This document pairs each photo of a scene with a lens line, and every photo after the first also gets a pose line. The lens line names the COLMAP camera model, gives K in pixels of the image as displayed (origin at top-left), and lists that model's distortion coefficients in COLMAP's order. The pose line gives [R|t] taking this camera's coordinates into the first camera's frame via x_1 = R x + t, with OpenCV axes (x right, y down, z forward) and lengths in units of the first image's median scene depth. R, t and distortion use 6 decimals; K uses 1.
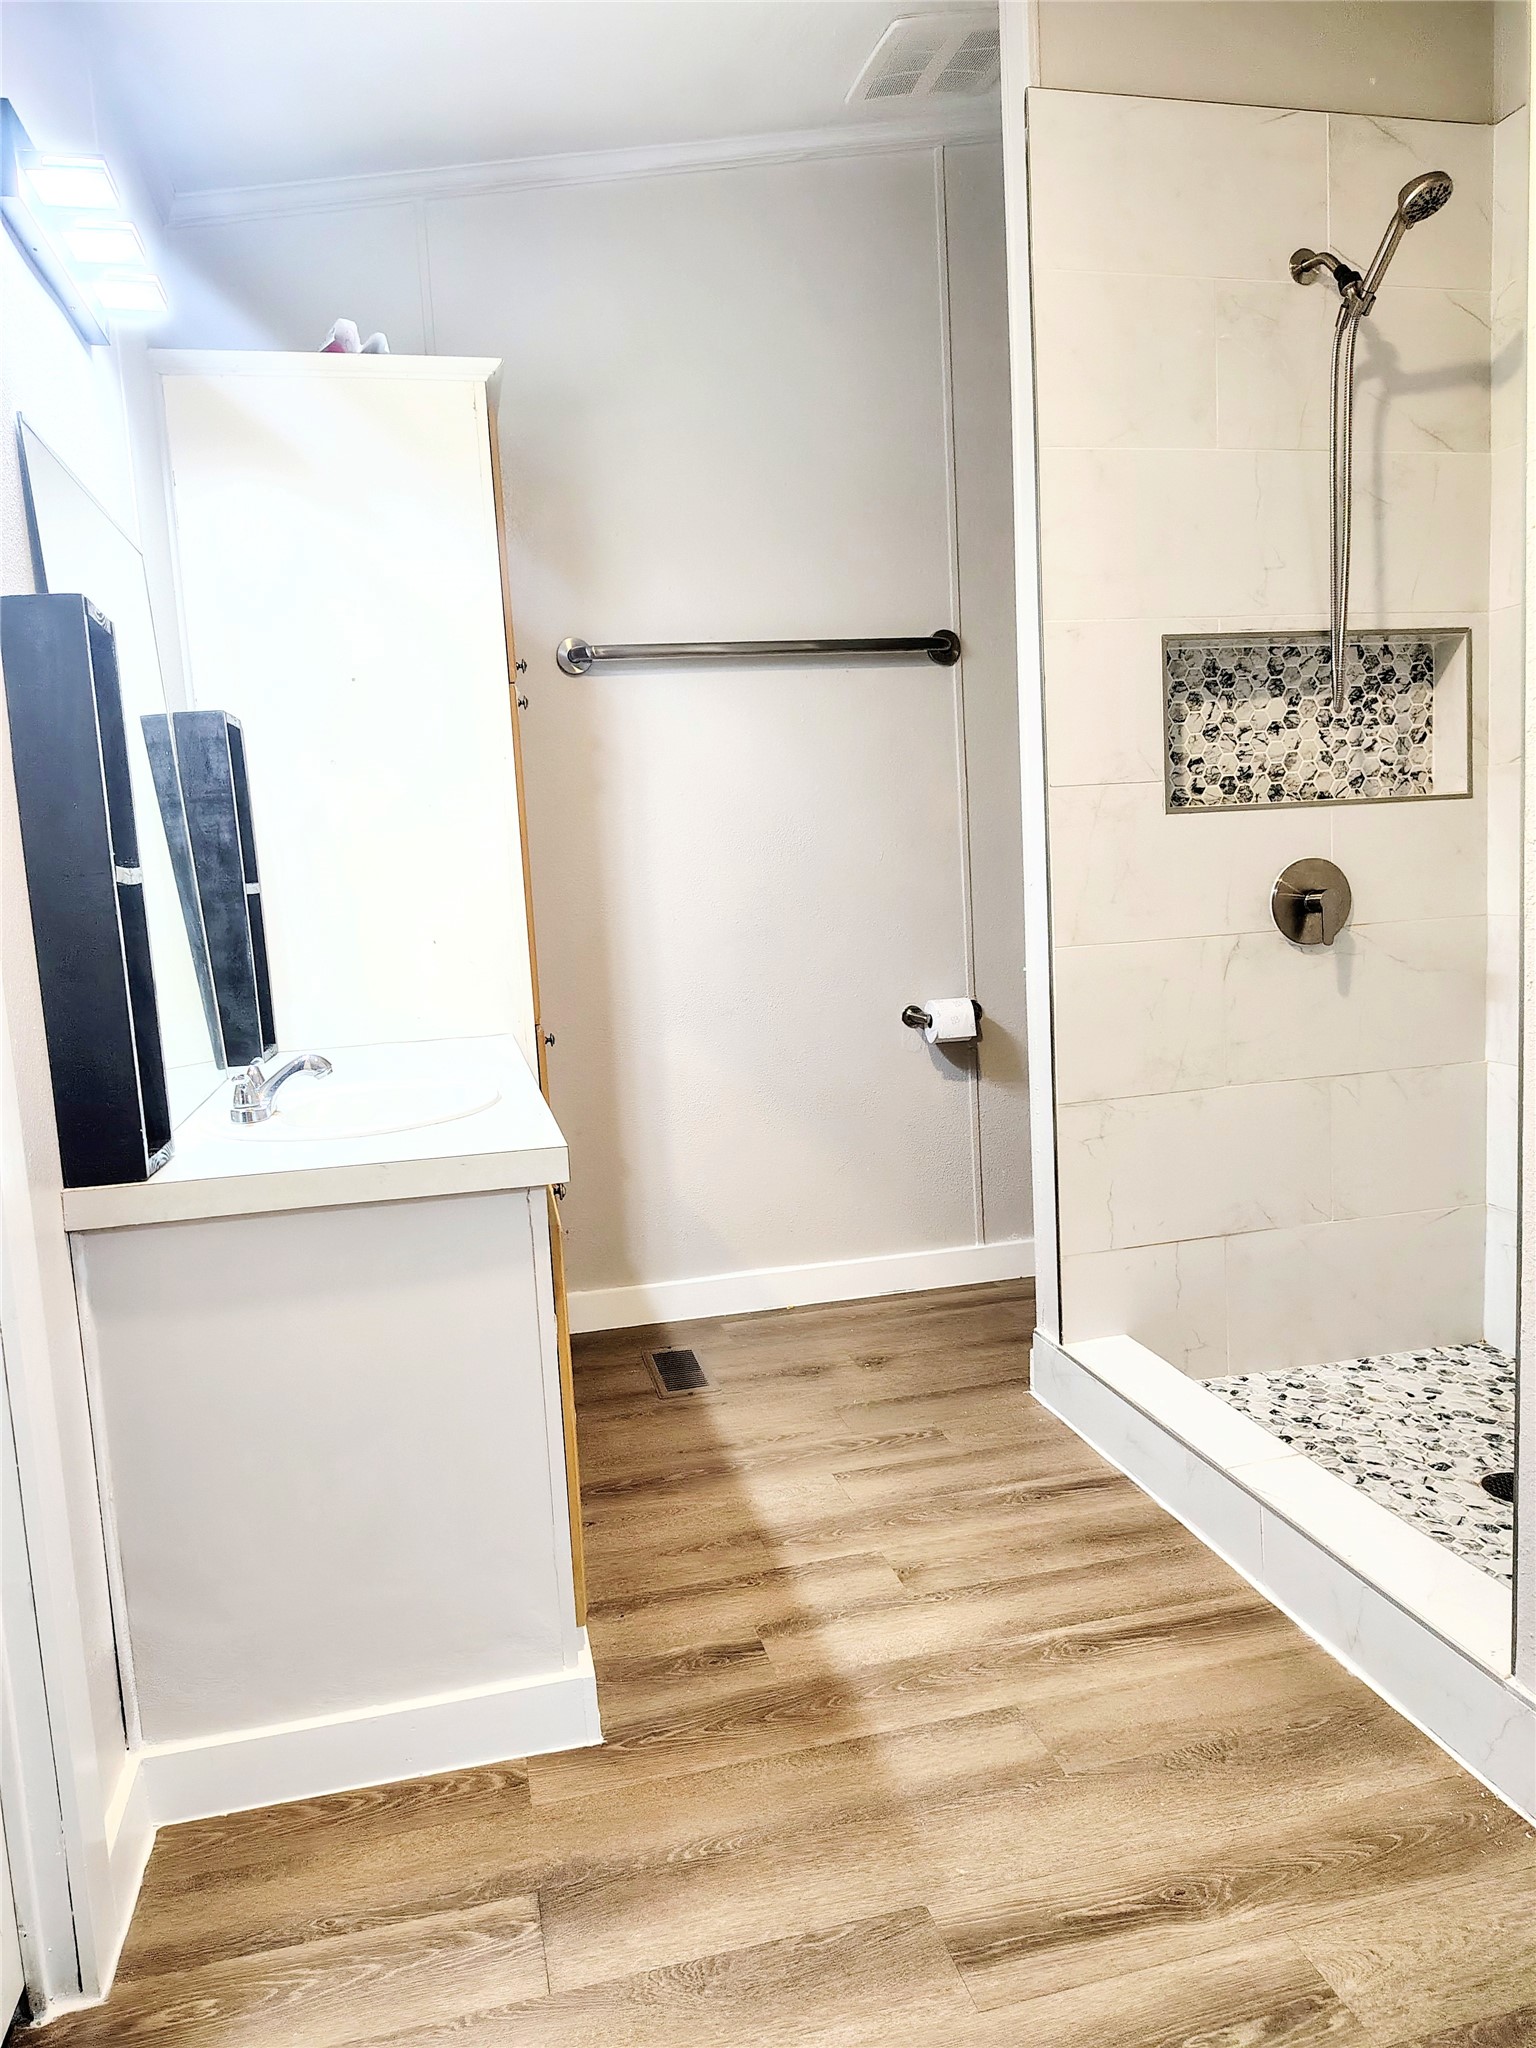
lens RADIAL K [[1430.6, 0, 768.0], [0, 1430.6, 1024.0], [0, 0, 1]] dist [0.047392, -0.055823]
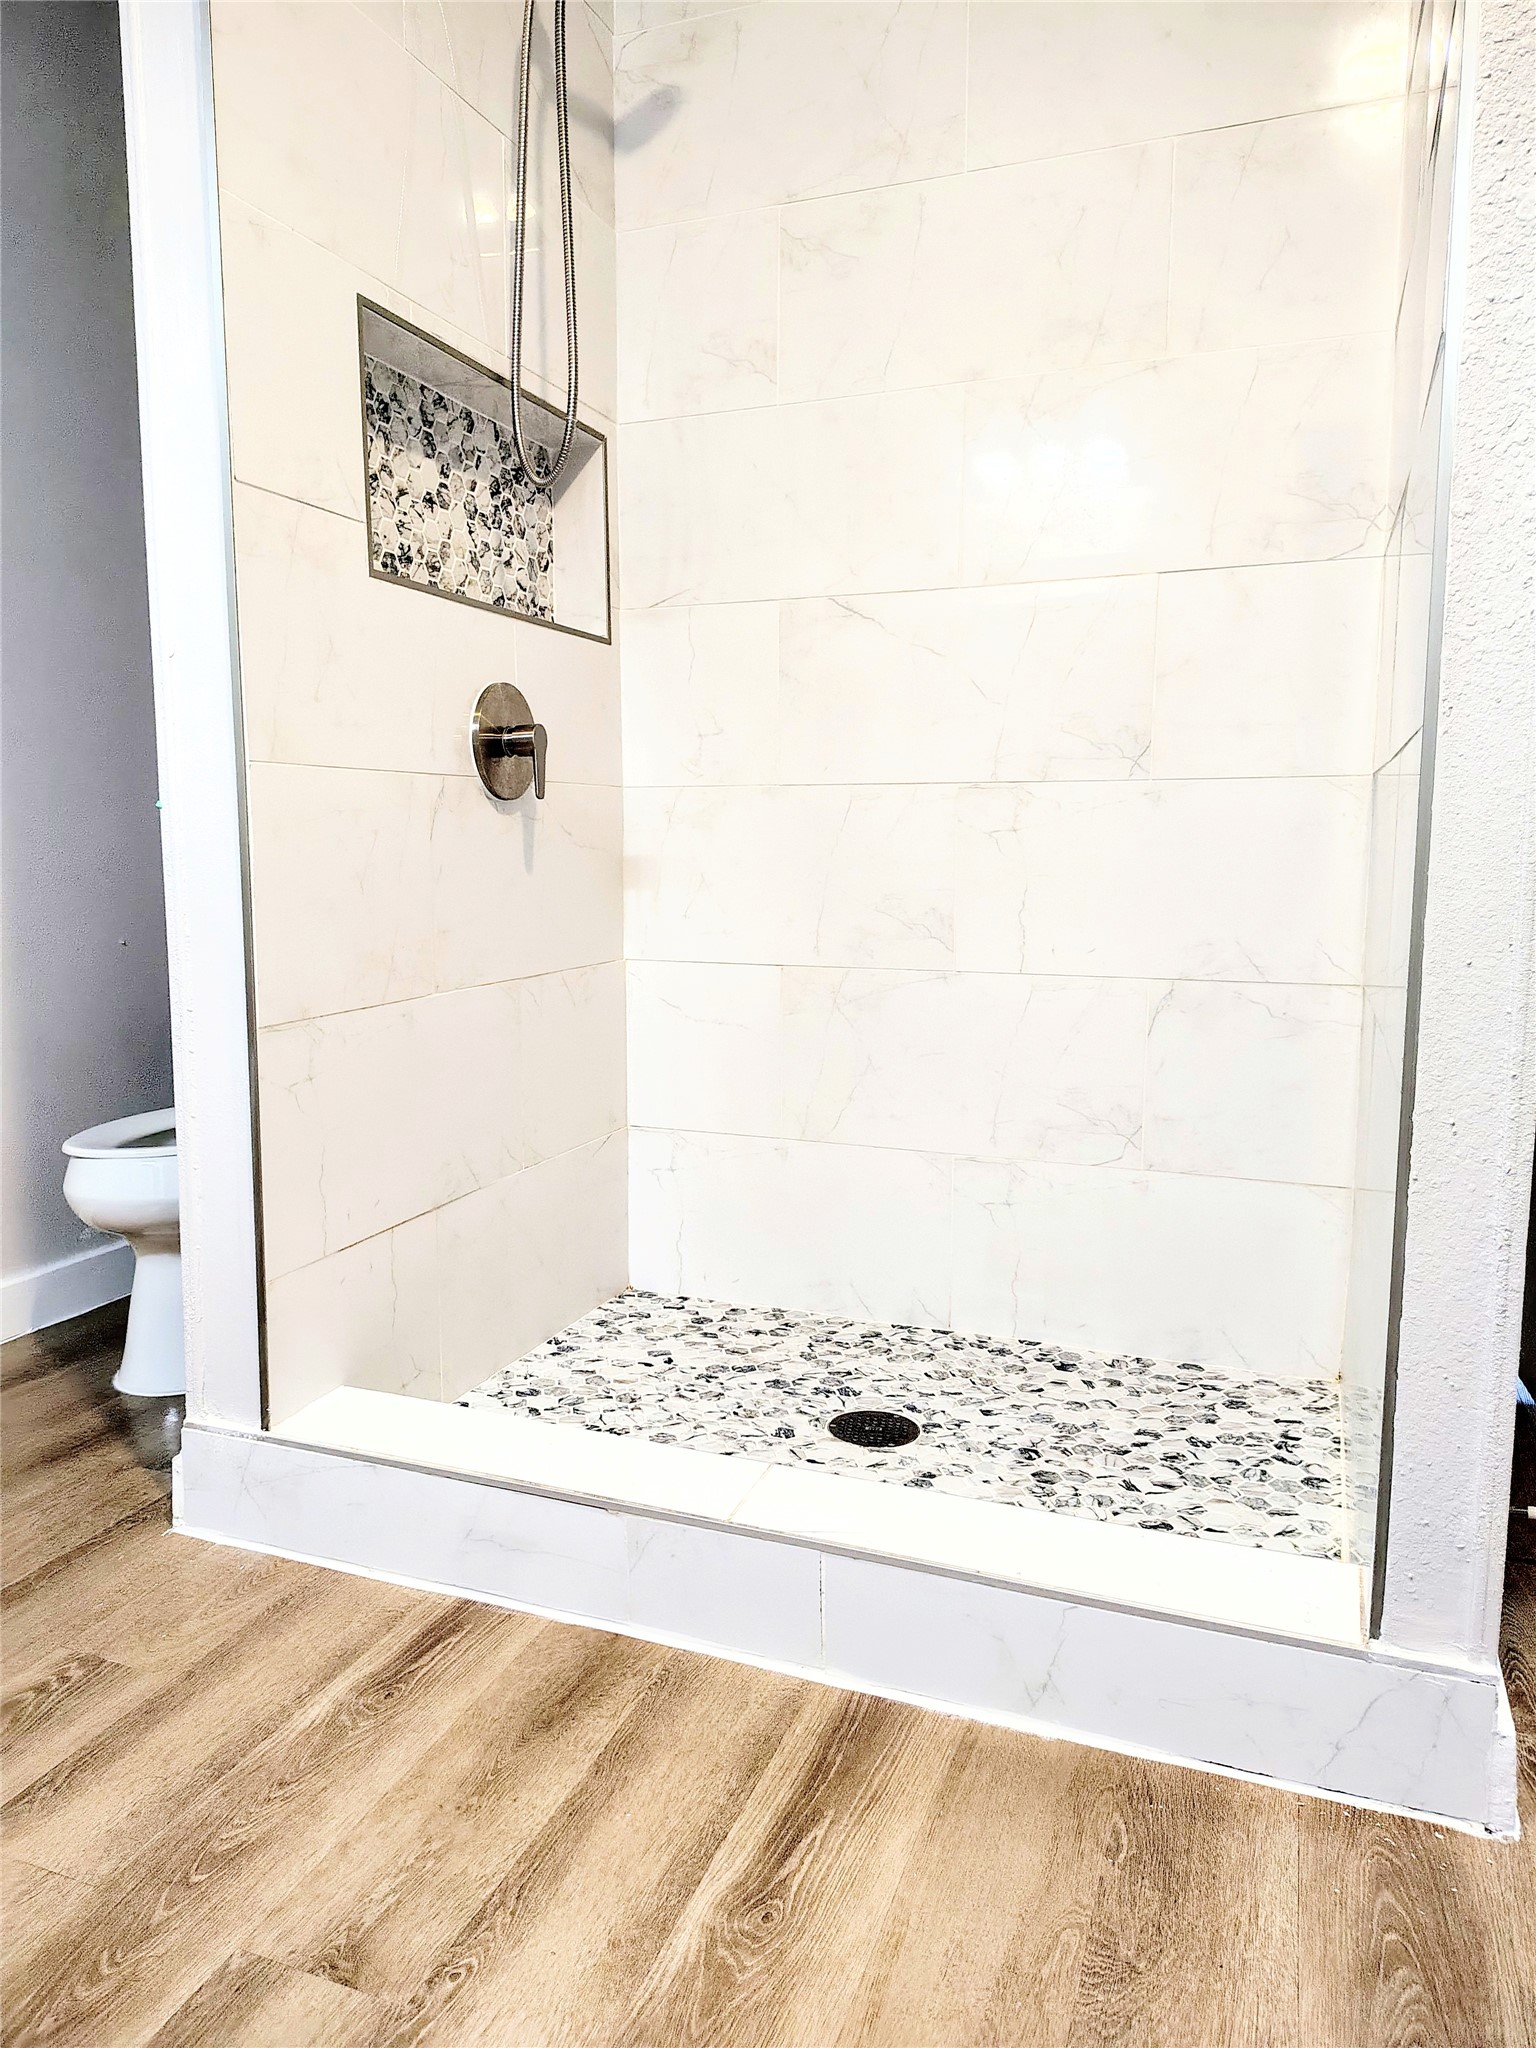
lens RADIAL K [[1423.9, 0, 769.8], [0, 1423.9, 1017.8], [0, 0, 1]] dist [0.058018, -0.072000]
pose [[0.561608, -0.047772, 0.826023, -0.160551], [0.055661, 0.998252, 0.019889, 0.048736], [-0.825529, 0.034807, 0.563285, 0.463950]]
